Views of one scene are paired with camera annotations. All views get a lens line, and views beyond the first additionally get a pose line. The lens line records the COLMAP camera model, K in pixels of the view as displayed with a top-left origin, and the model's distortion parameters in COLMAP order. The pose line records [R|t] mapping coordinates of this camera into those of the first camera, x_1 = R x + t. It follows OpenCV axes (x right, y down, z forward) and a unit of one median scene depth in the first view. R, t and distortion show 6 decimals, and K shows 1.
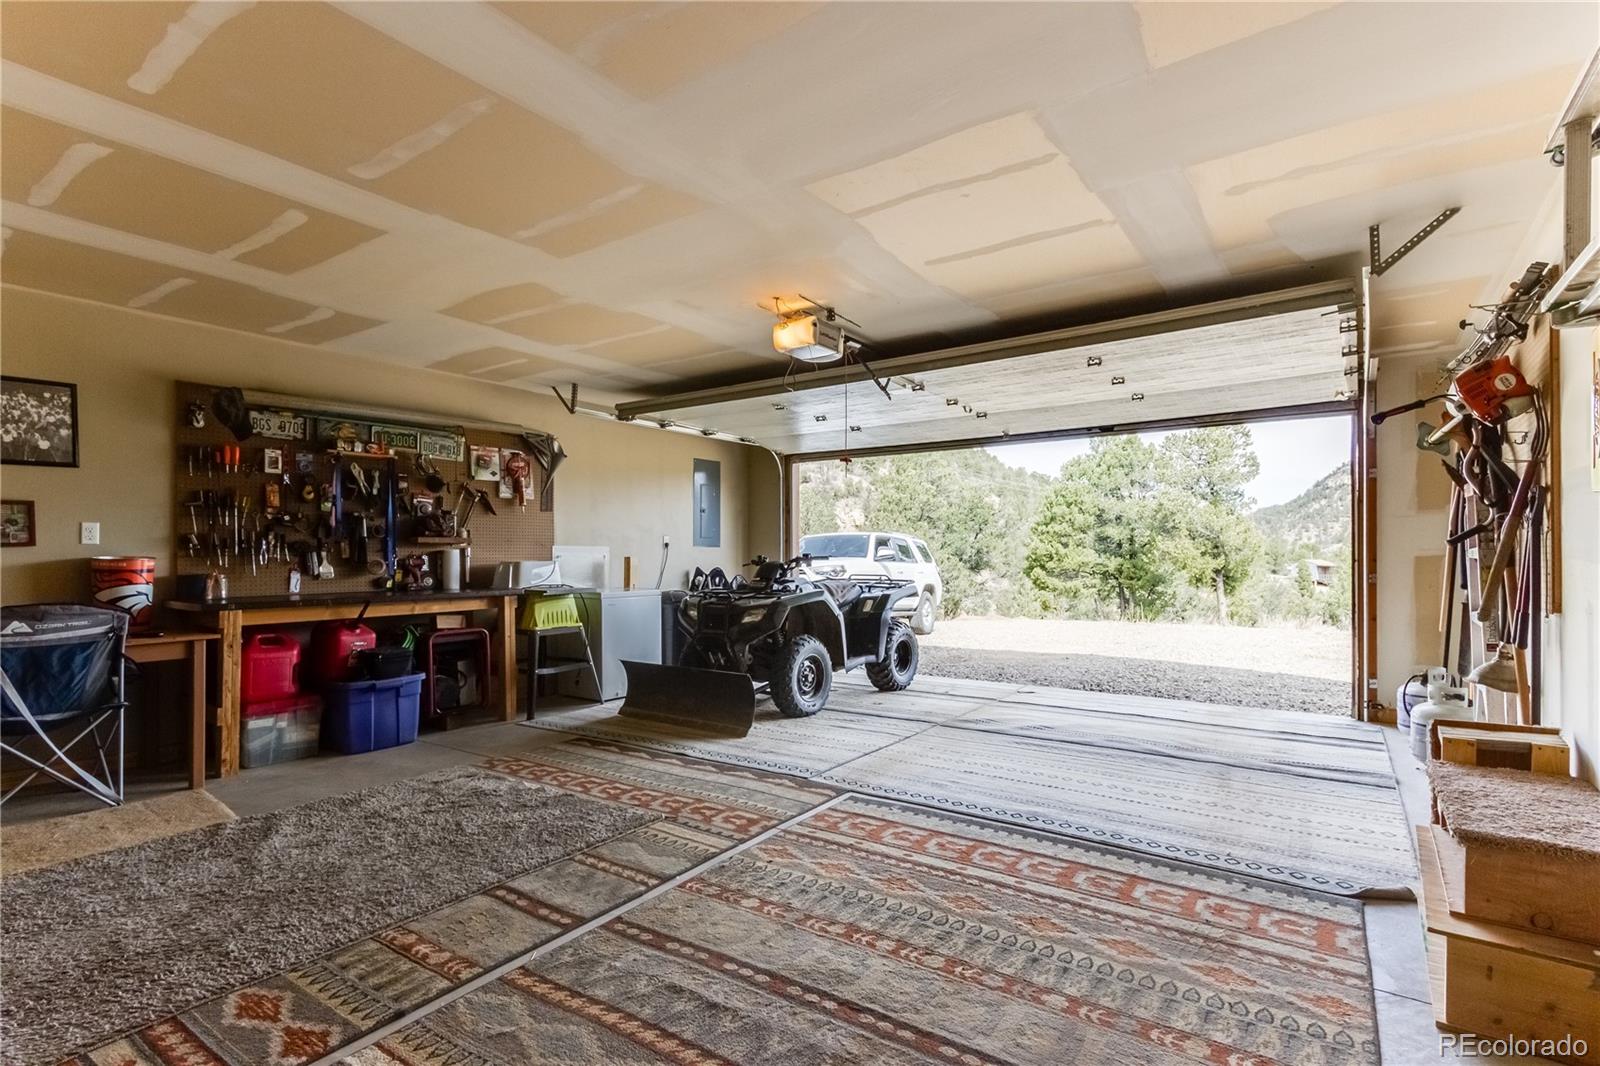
lens RADIAL K [[759.7, 0, 825.1], [0, 759.7, 550.2], [0, 0, 1]] dist [0.008119, -0.002891]
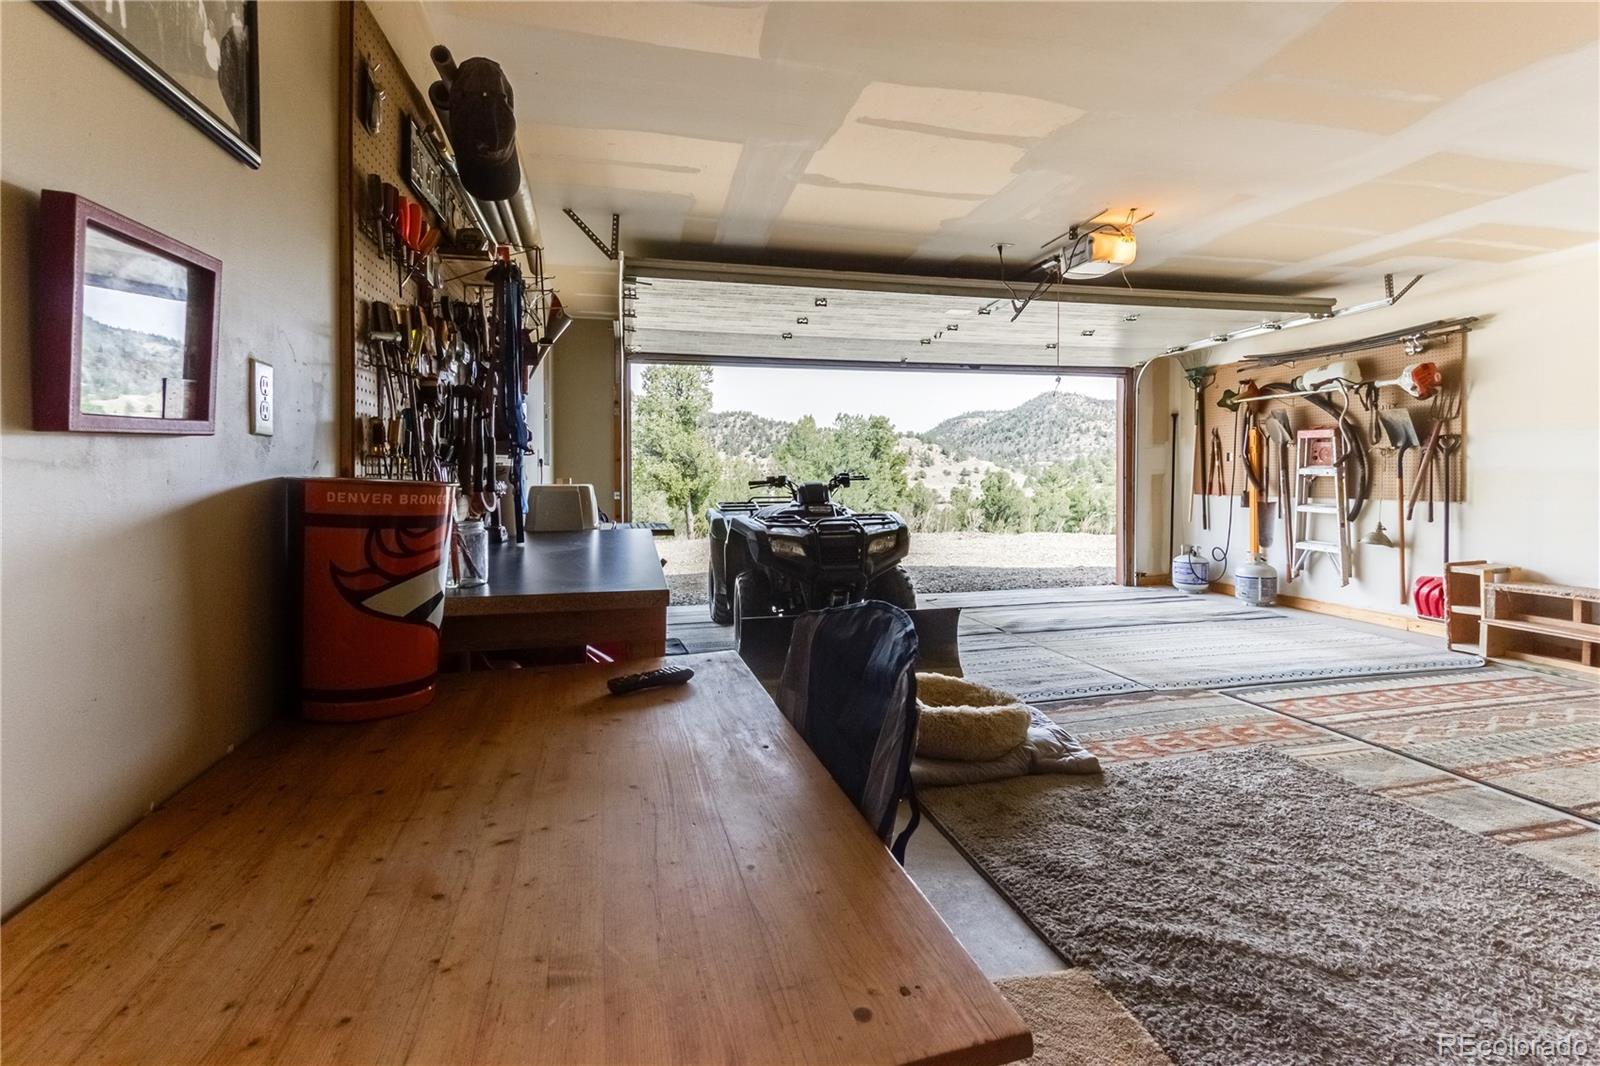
lens RADIAL K [[748.5, 0, 830.4], [0, 748.5, 476.0], [0, 0, 1]] dist [0.004724, -0.001903]
pose [[0.664256, -0.001671, 0.747504, -1.003515], [0.001704, 0.999998, 0.000721, 0.011445], [-0.747504, 0.000795, 0.664257, 0.622405]]
